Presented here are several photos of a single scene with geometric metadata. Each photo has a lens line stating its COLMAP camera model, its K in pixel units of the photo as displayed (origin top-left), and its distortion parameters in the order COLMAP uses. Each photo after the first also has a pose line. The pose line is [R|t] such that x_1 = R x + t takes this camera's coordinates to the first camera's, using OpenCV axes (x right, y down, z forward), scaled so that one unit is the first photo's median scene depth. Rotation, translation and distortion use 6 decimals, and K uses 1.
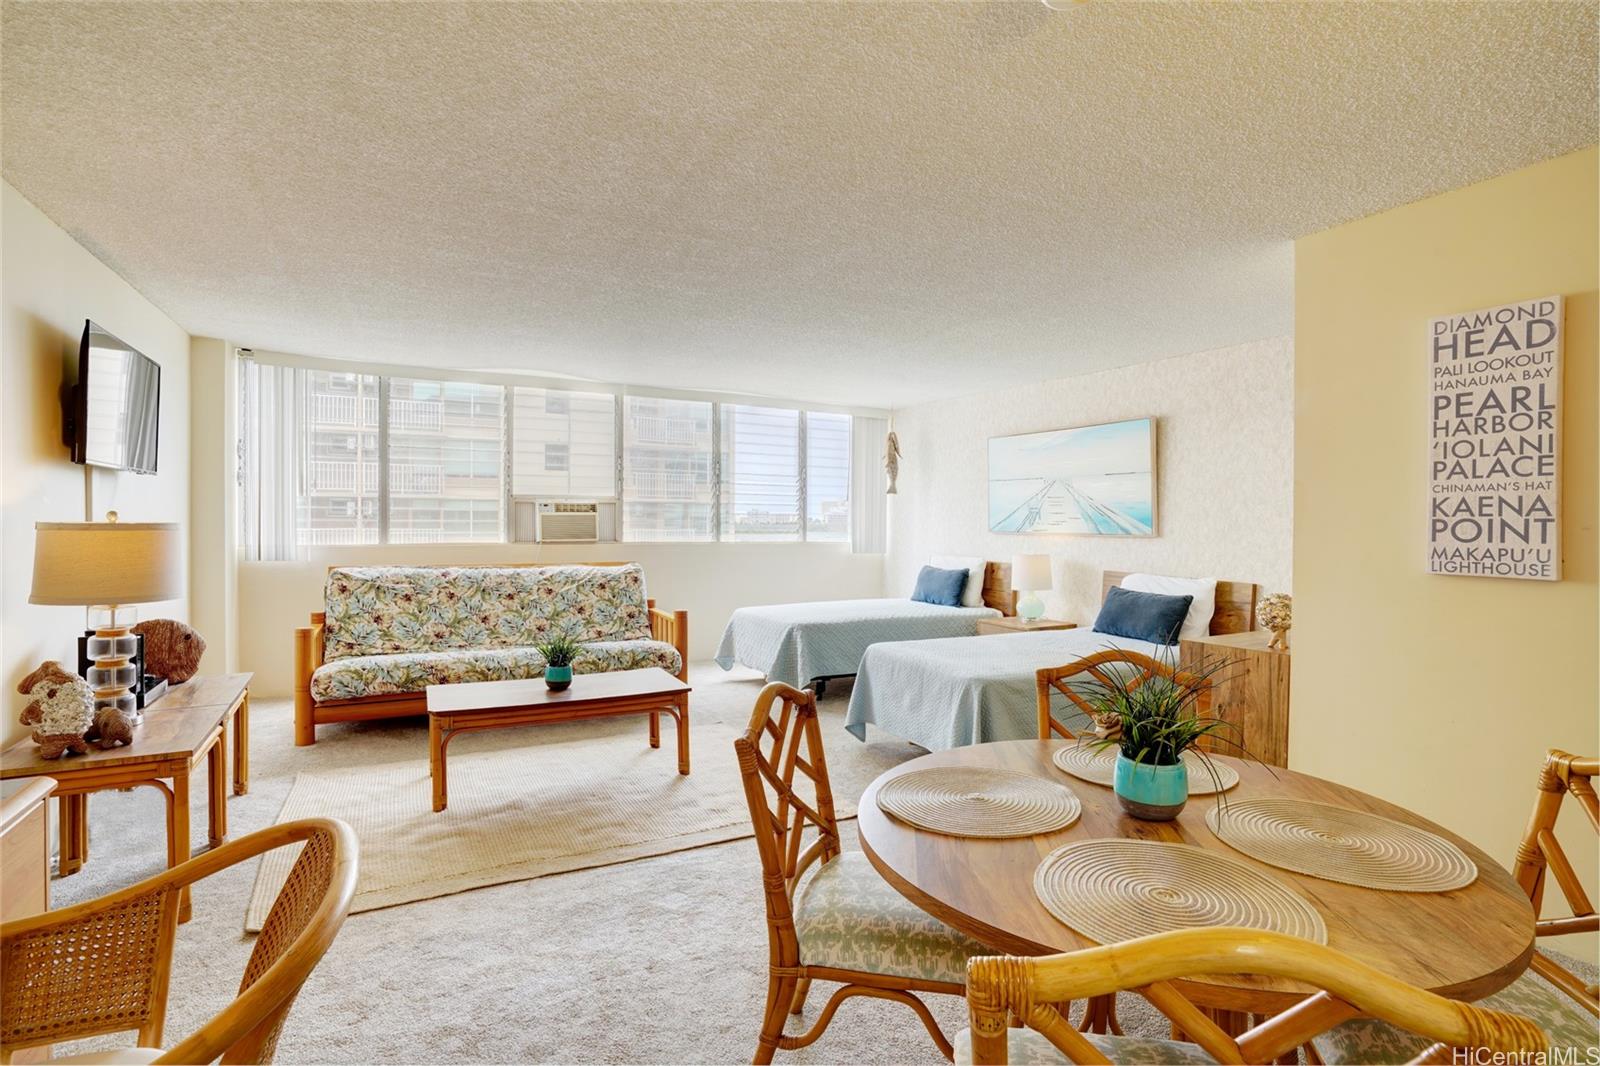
lens RADIAL K [[741.4, 0, 803.5], [0, 741.4, 529.2], [0, 0, 1]] dist [-0.048196, 0.014950]
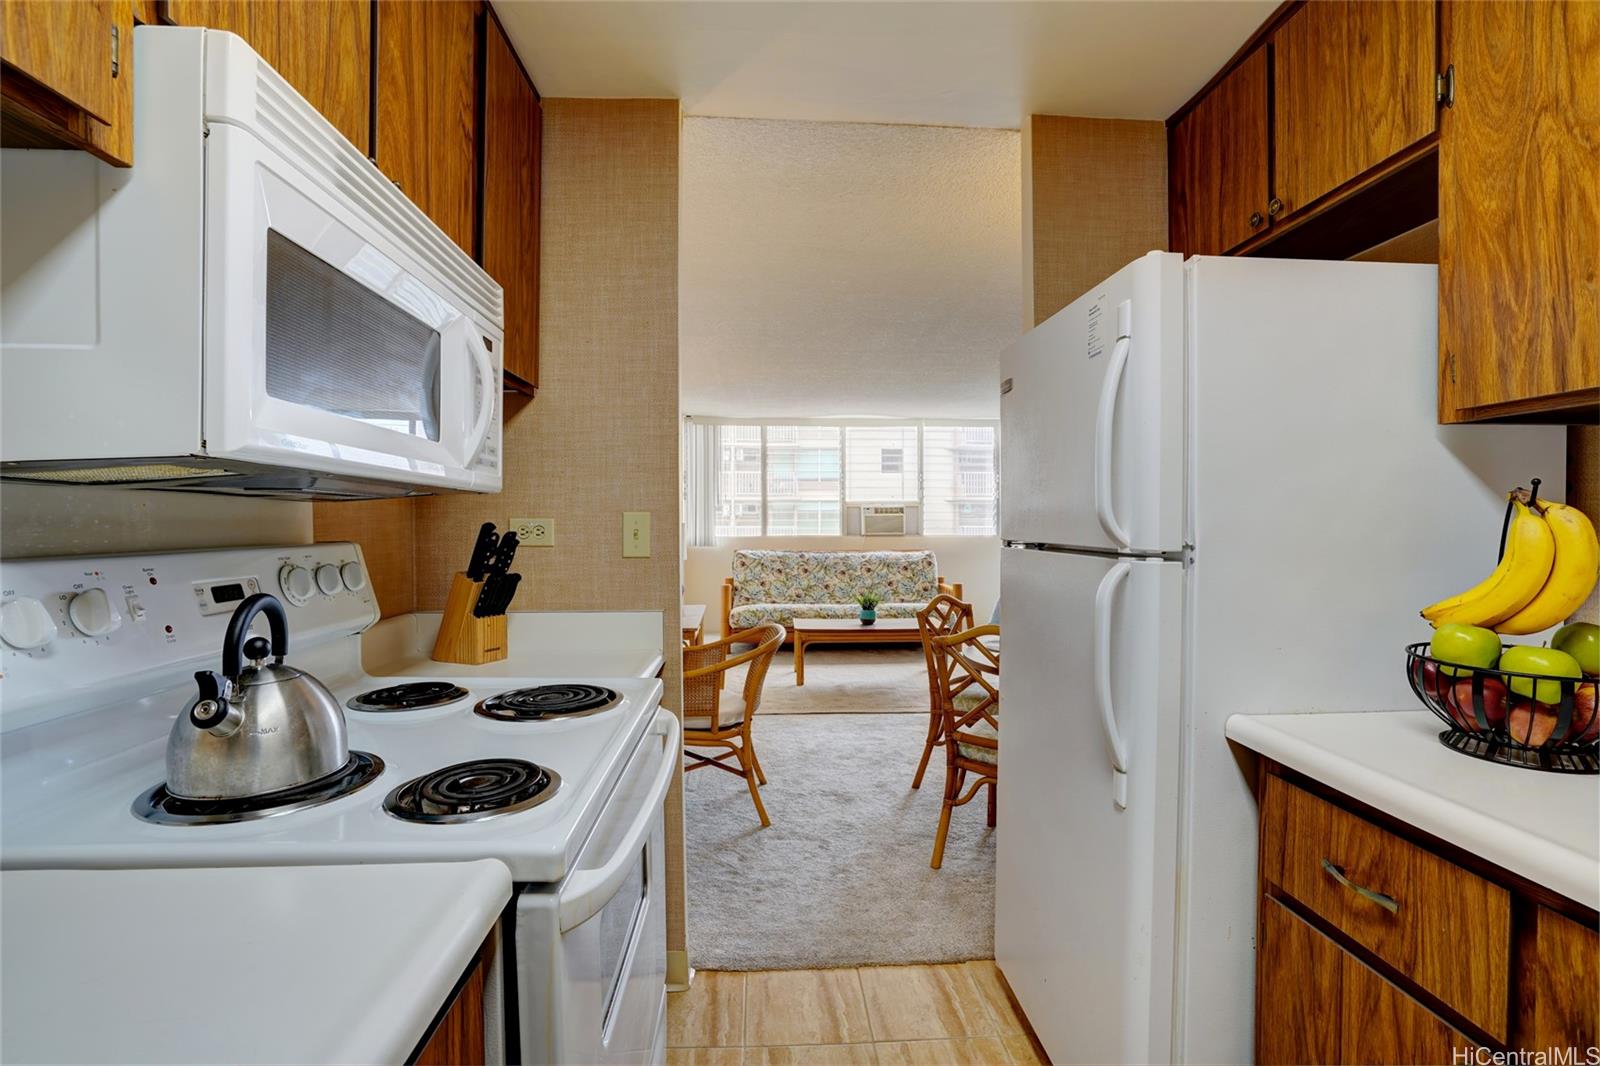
lens RADIAL K [[741.4, 0, 801.6], [0, 741.4, 536.5], [0, 0, 1]] dist [-0.048196, 0.014950]
pose [[0.900709, 0.002668, -0.434414, 0.205792], [0.002493, 0.999933, 0.011310, 0.005081], [0.434415, -0.011270, 0.900642, -0.444205]]
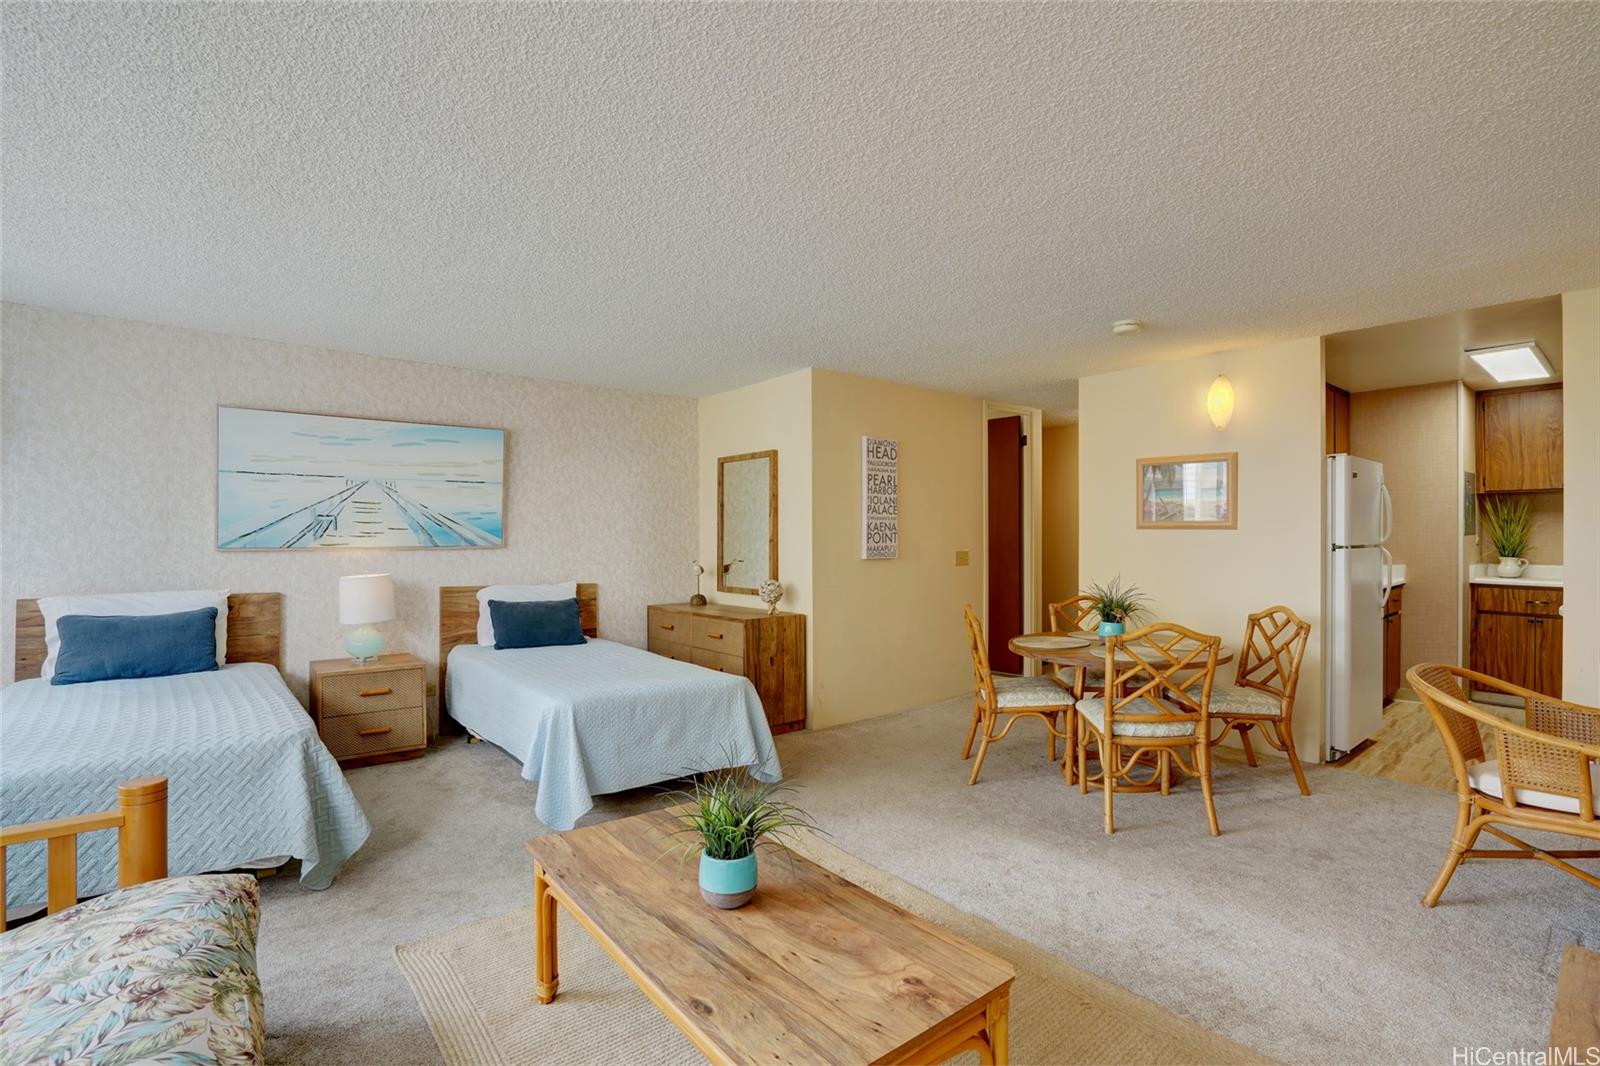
lens RADIAL K [[741.4, 0, 799.1], [0, 741.4, 532.6], [0, 0, 1]] dist [-0.048196, 0.014950]
pose [[-0.178155, -0.006147, 0.983983, -0.678252], [0.006245, 0.999953, 0.007377, -0.017579], [-0.983983, 0.007459, -0.178108, 0.887804]]
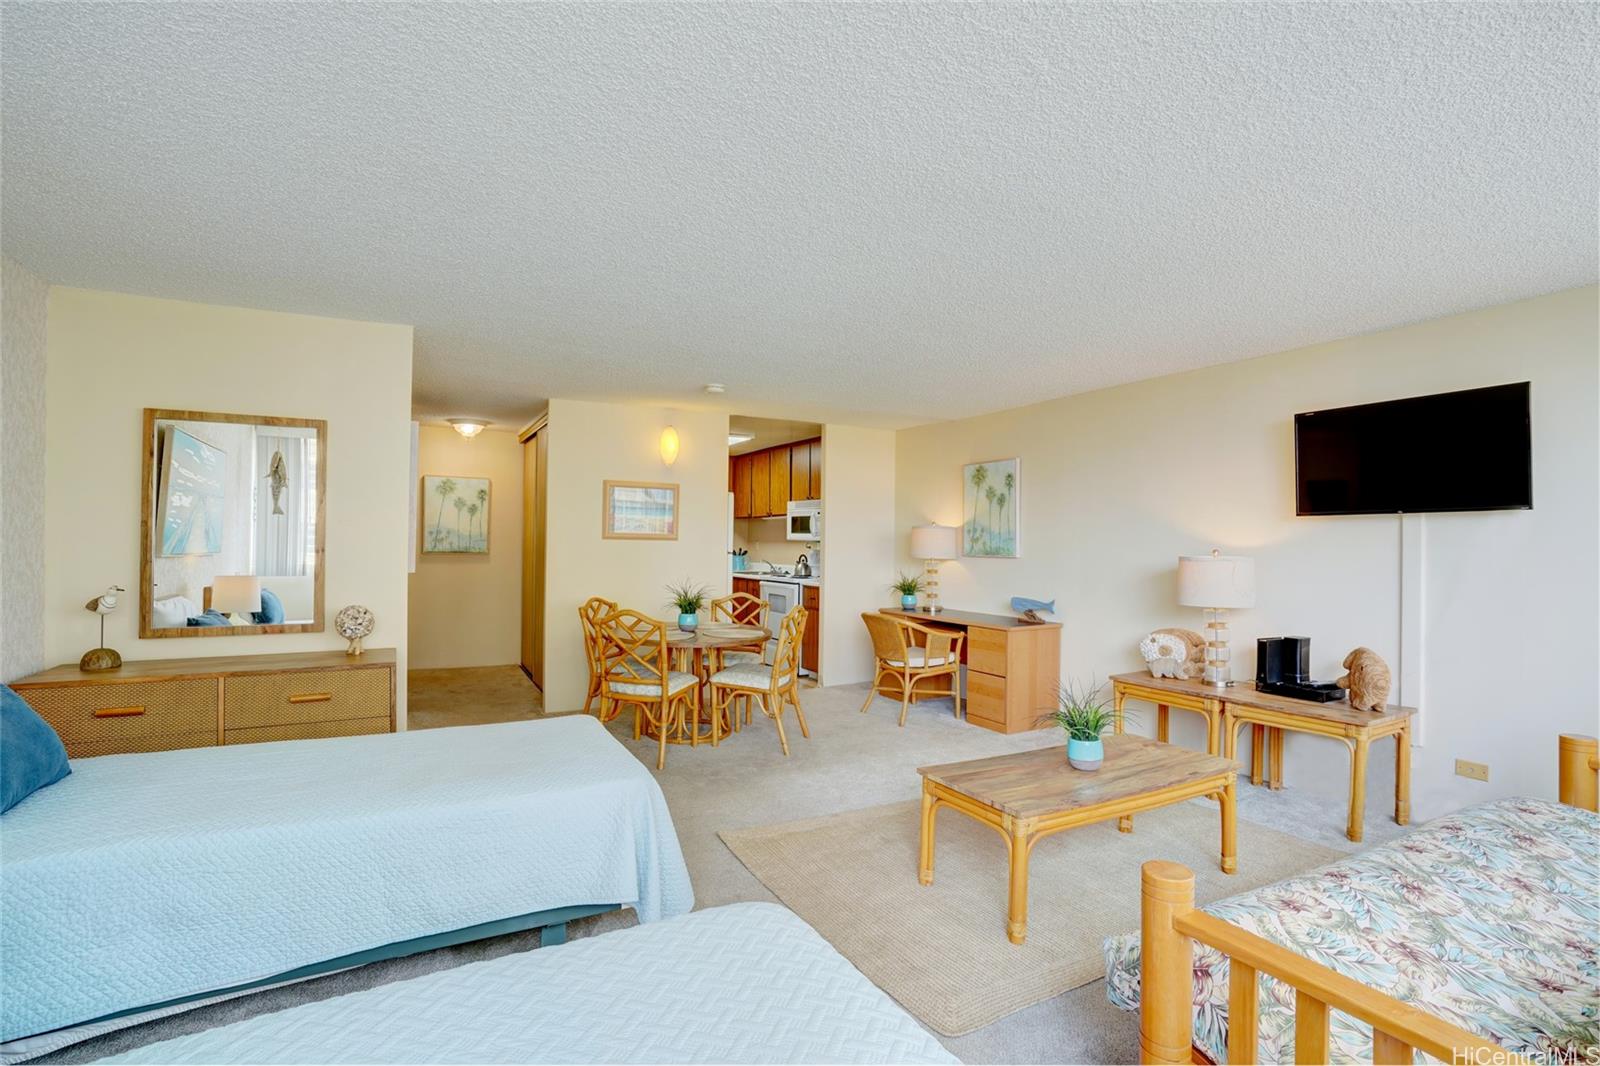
lens RADIAL K [[741.4, 0, 805.5], [0, 741.4, 526.3], [0, 0, 1]] dist [-0.048196, 0.014950]
pose [[-0.999760, -0.018365, 0.011920, -0.037881], [-0.018550, 0.999705, -0.015671, -0.020829], [-0.011629, -0.015888, -0.999806, 1.525220]]
